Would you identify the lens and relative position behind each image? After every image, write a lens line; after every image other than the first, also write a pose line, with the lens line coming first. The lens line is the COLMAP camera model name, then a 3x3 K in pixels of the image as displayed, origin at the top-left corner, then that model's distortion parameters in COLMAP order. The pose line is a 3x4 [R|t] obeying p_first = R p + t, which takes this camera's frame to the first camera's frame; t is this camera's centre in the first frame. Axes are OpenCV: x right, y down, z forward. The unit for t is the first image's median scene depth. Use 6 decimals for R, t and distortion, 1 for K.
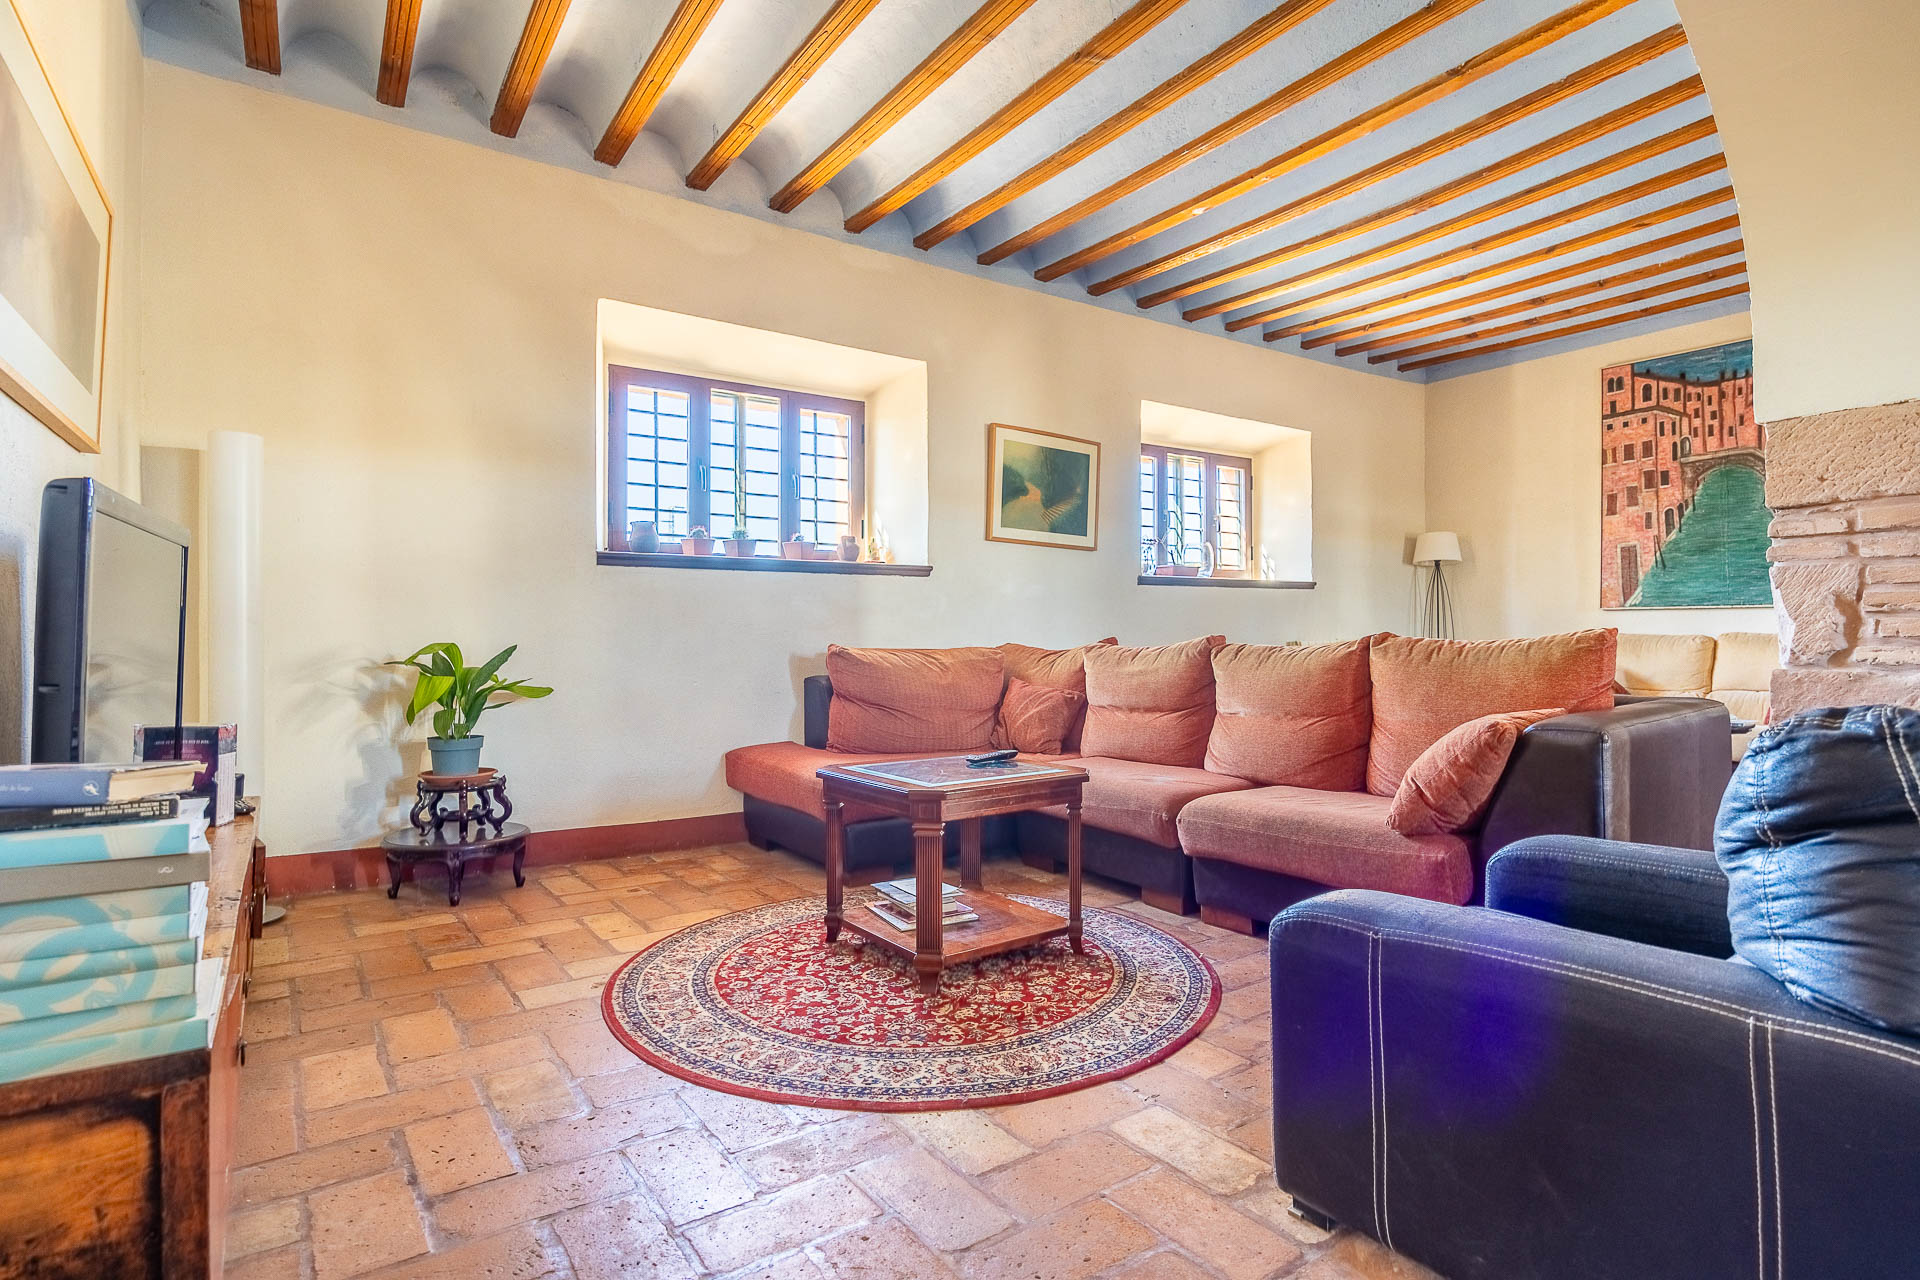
lens RADIAL K [[989.1, 0, 960.0], [0, 989.1, 640.0], [0, 0, 1]] dist [-0.005401, 0.000335]
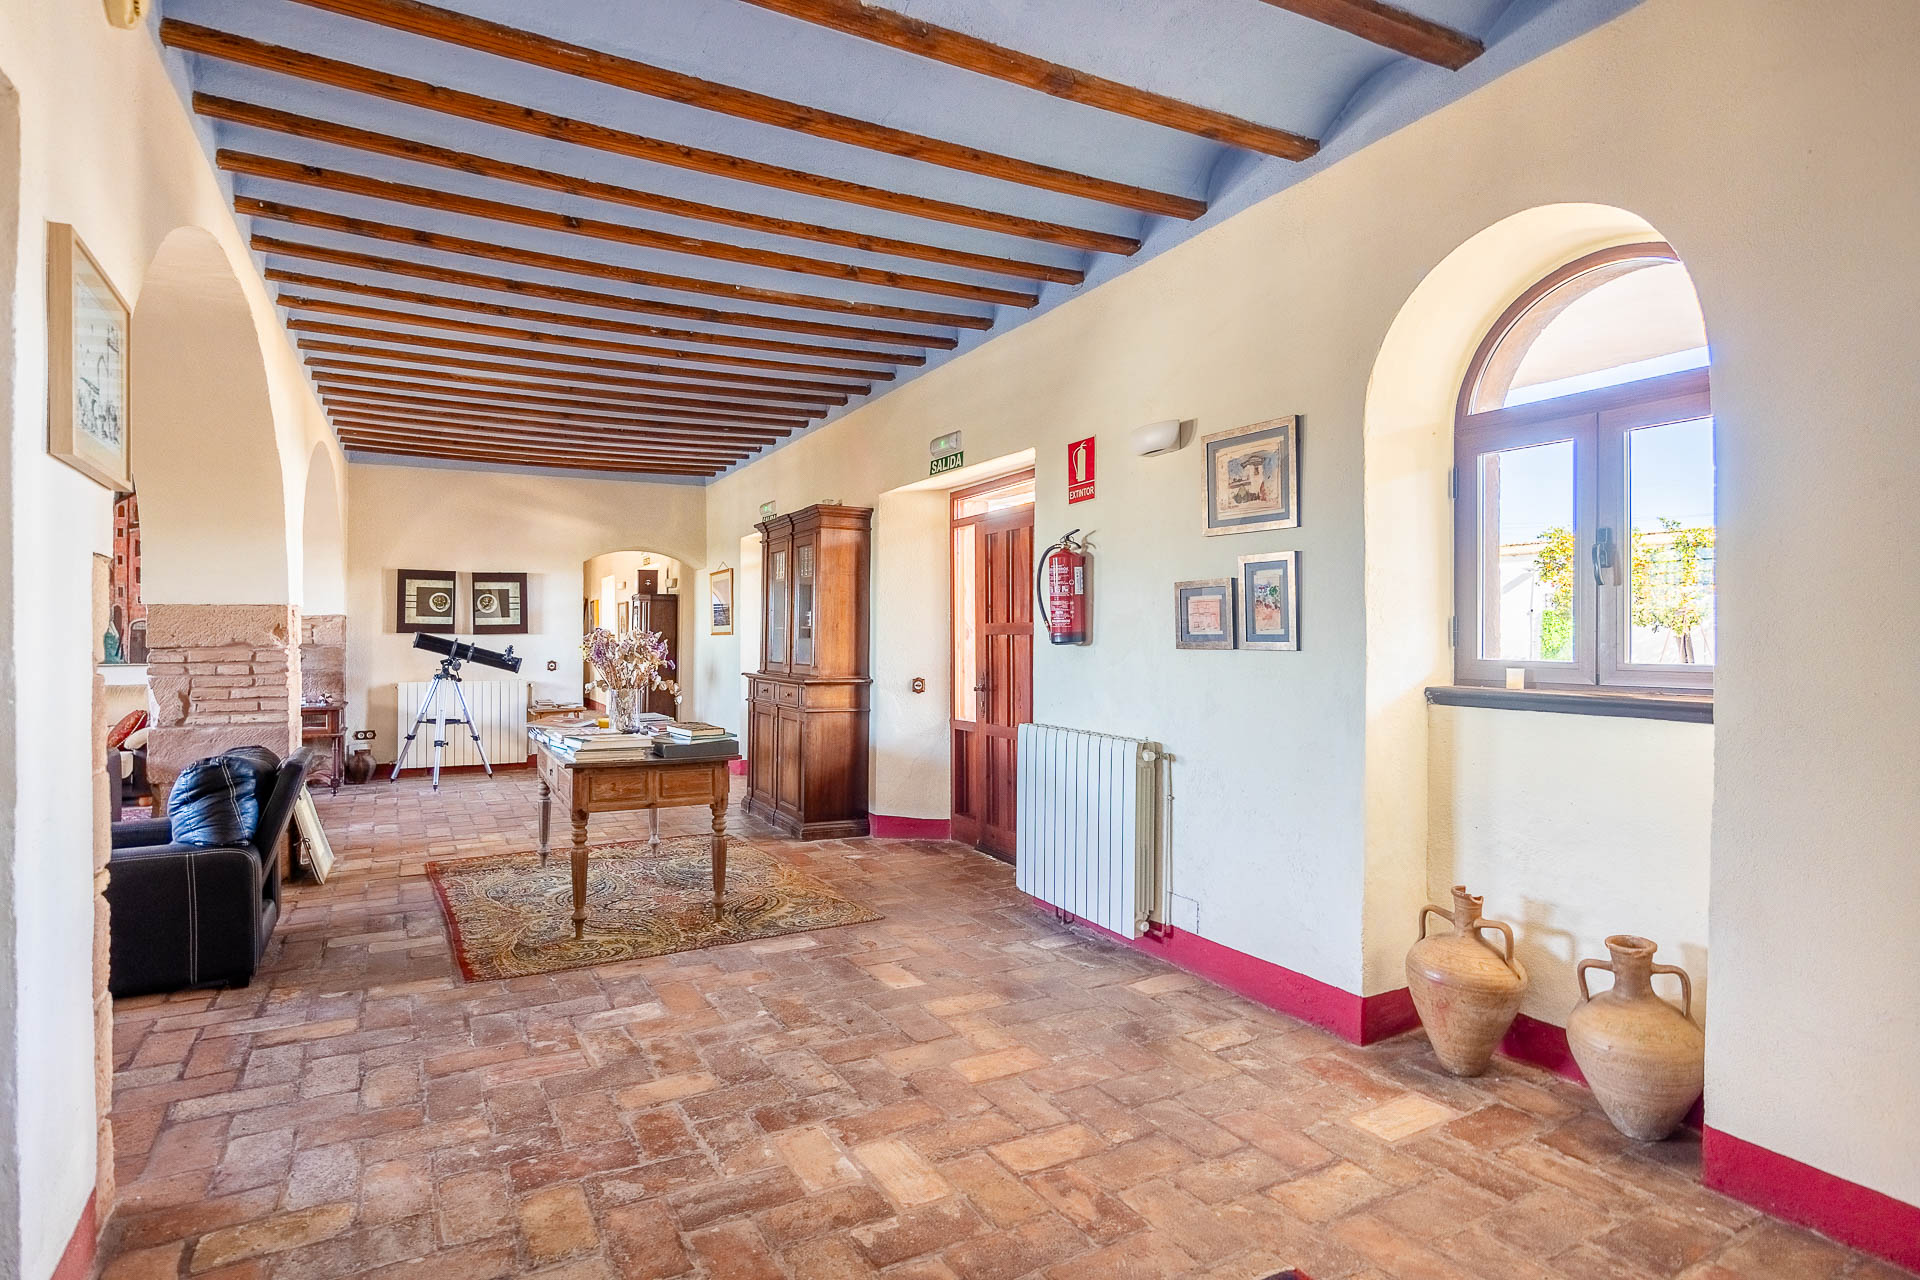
lens RADIAL K [[989.1, 0, 960.0], [0, 989.1, 640.0], [0, 0, 1]] dist [-0.005401, 0.000335]
pose [[0.119669, 0.010386, 0.992760, -1.363287], [-0.008834, 0.999917, -0.009396, -0.207237], [-0.992775, -0.007646, 0.119751, -1.234578]]
